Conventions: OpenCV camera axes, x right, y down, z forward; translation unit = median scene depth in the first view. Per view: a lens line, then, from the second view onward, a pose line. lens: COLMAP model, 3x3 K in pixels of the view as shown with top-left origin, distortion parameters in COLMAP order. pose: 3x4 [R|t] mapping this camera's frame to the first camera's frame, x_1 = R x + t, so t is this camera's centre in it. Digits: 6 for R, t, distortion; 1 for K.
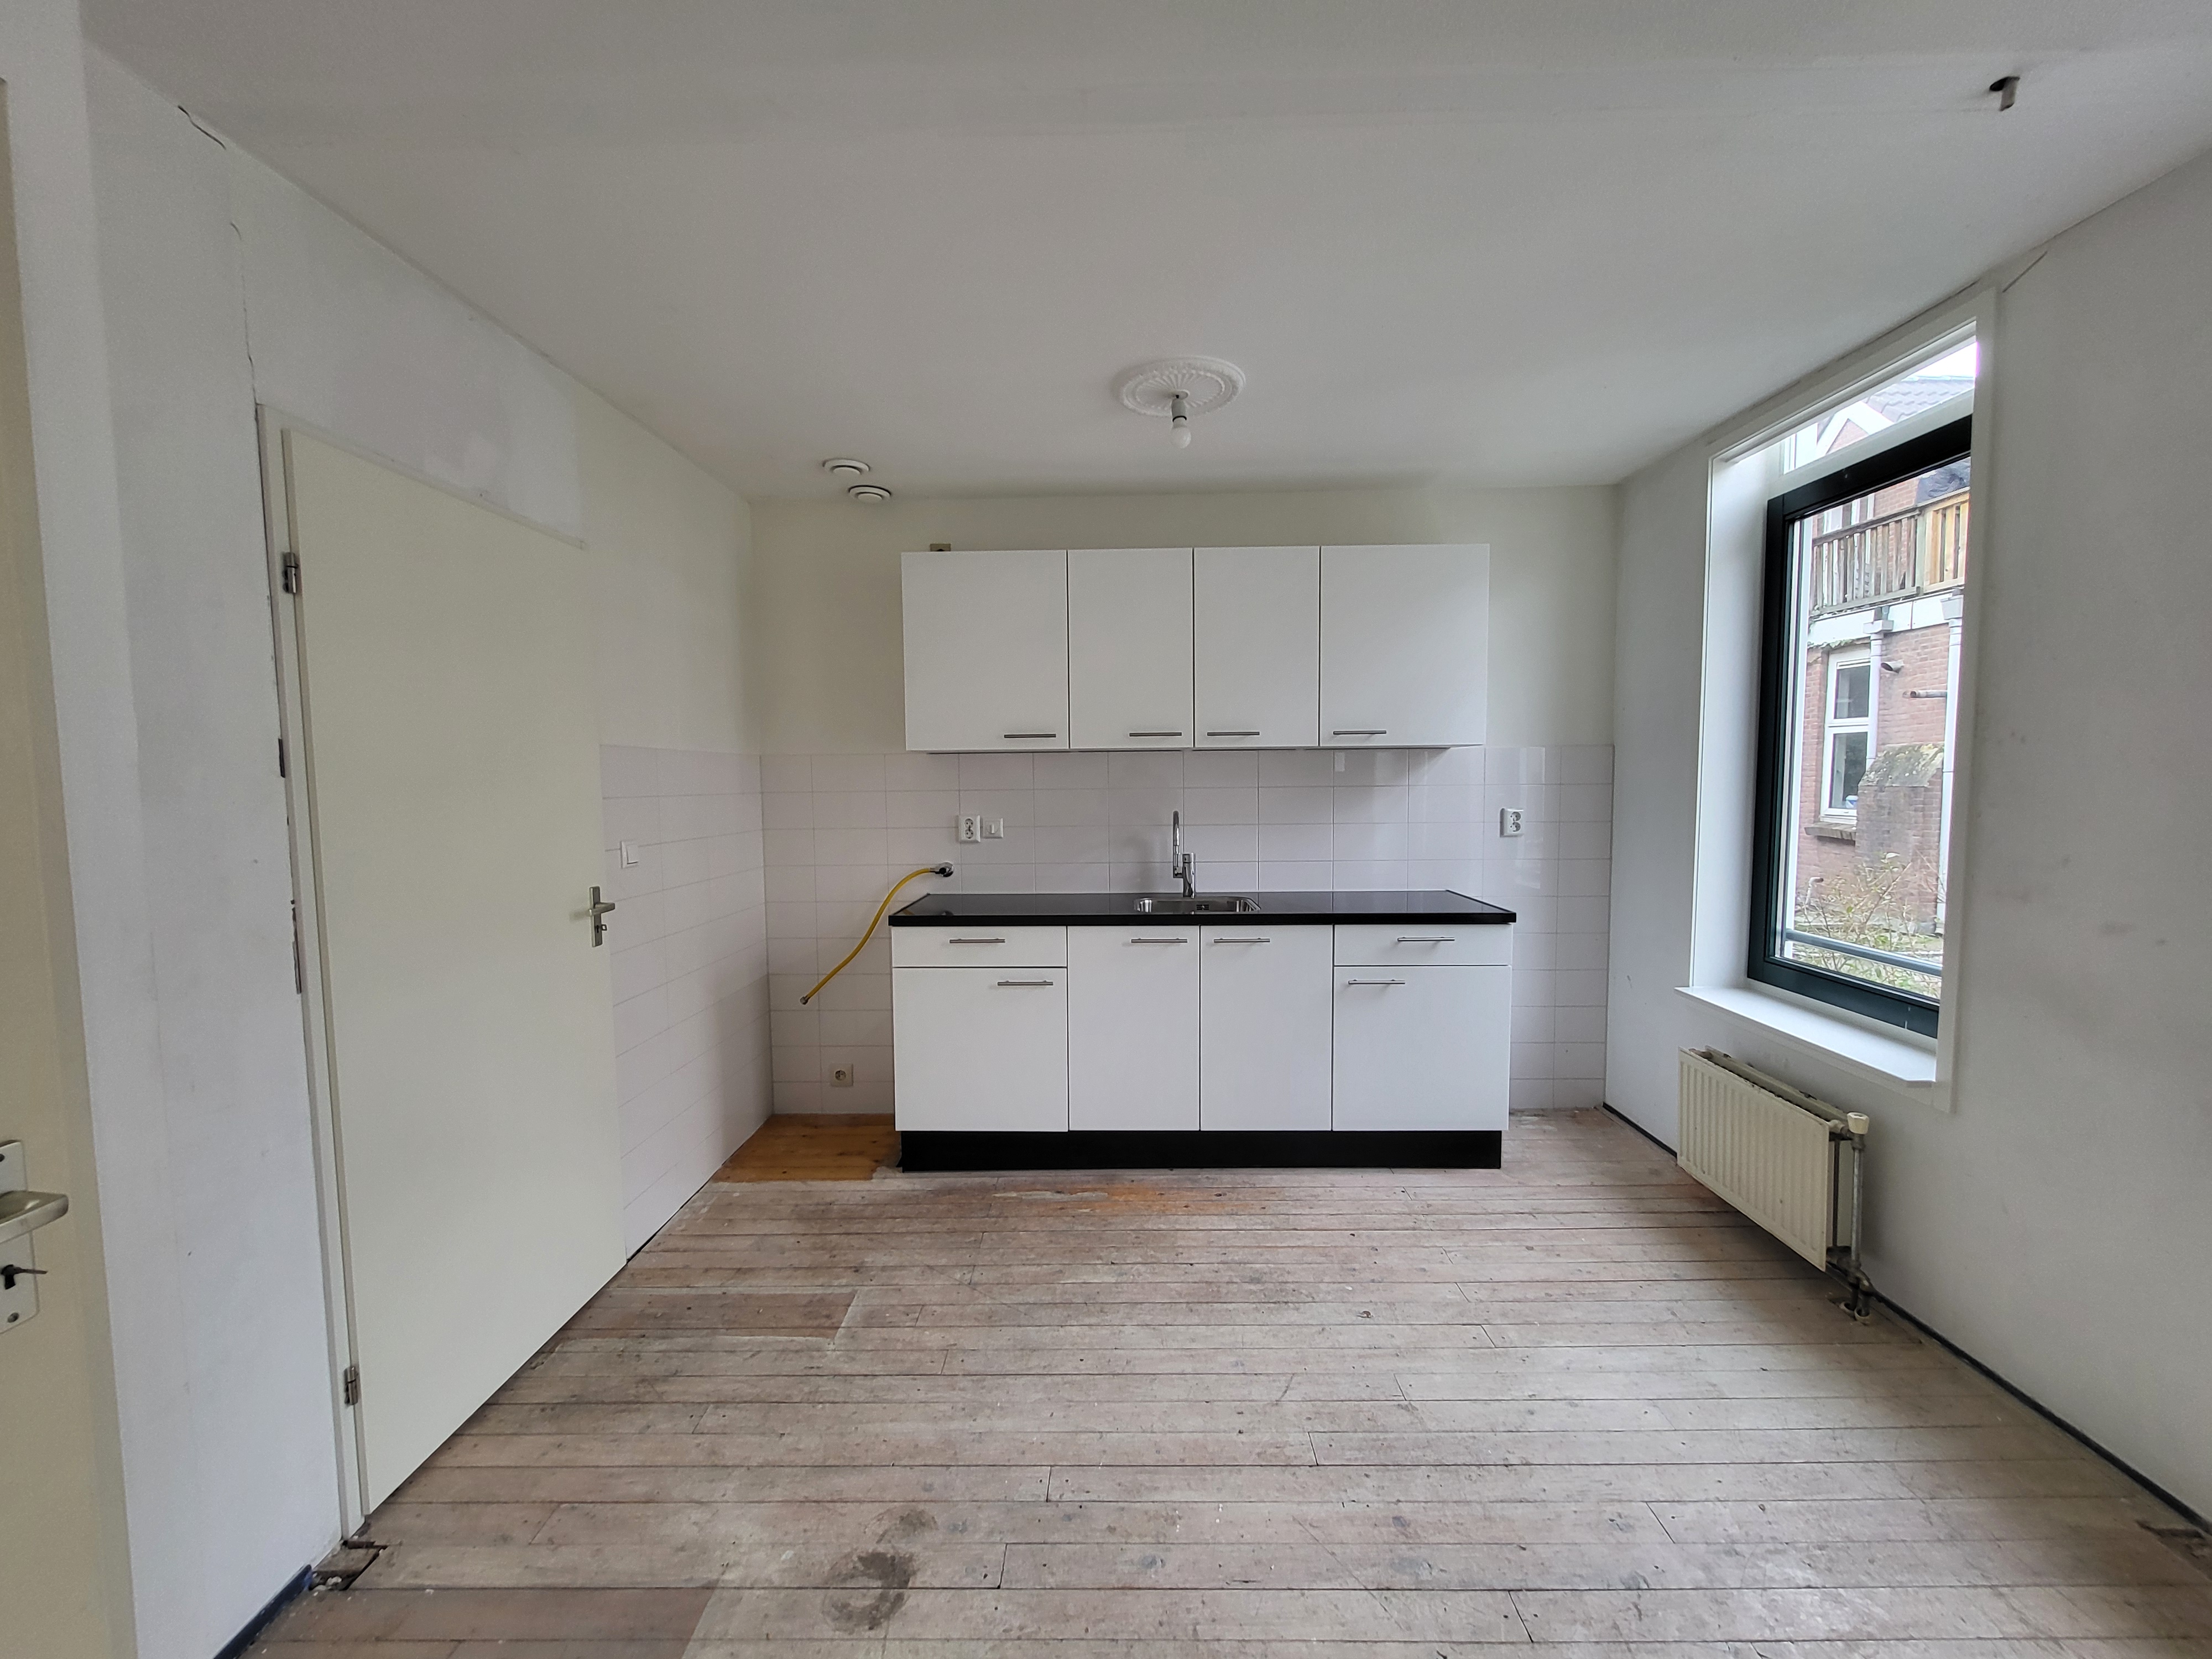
lens RADIAL K [[862.6, 0, 1114.3], [0, 862.6, 834.7], [0, 0, 1]] dist [-0.000882, -0.000250]
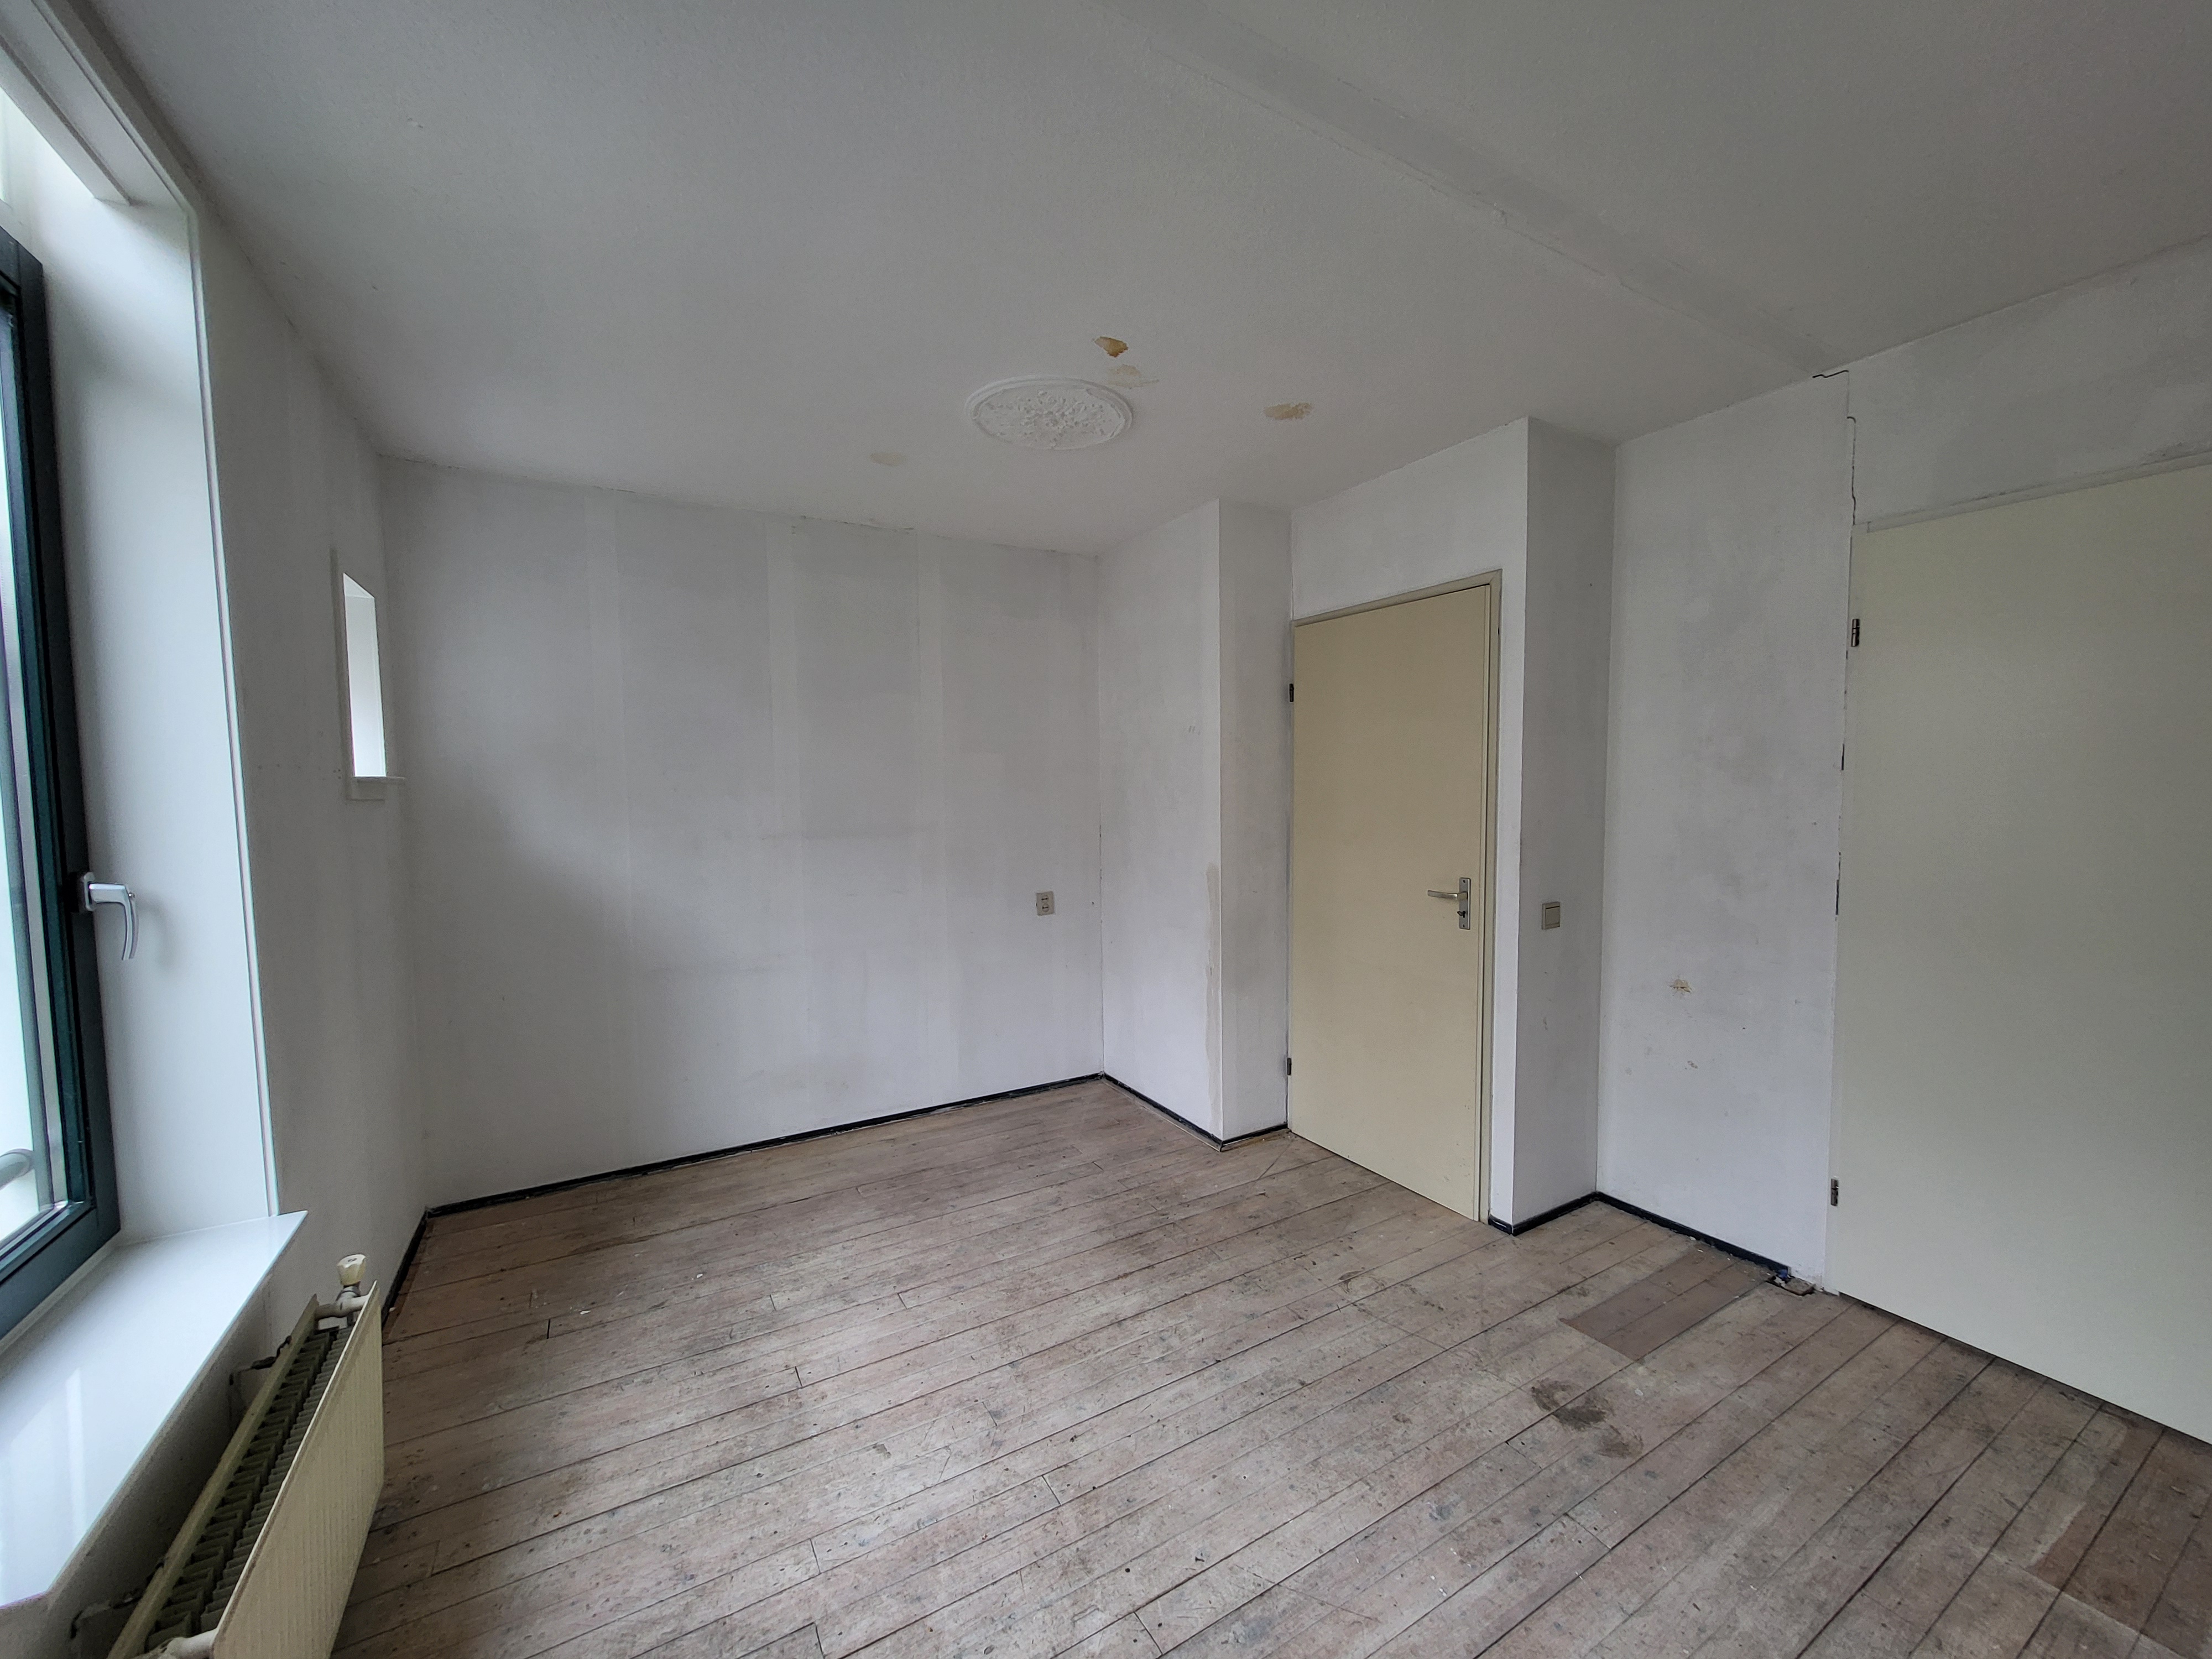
lens RADIAL K [[862.6, 0, 1115.0], [0, 862.6, 826.7], [0, 0, 1]] dist [-0.000882, -0.000250]
pose [[-0.854493, 0.051529, -0.516900, 0.842294], [-0.010186, 0.993214, 0.115851, -0.123500], [0.519362, 0.104259, -0.848170, 1.497688]]
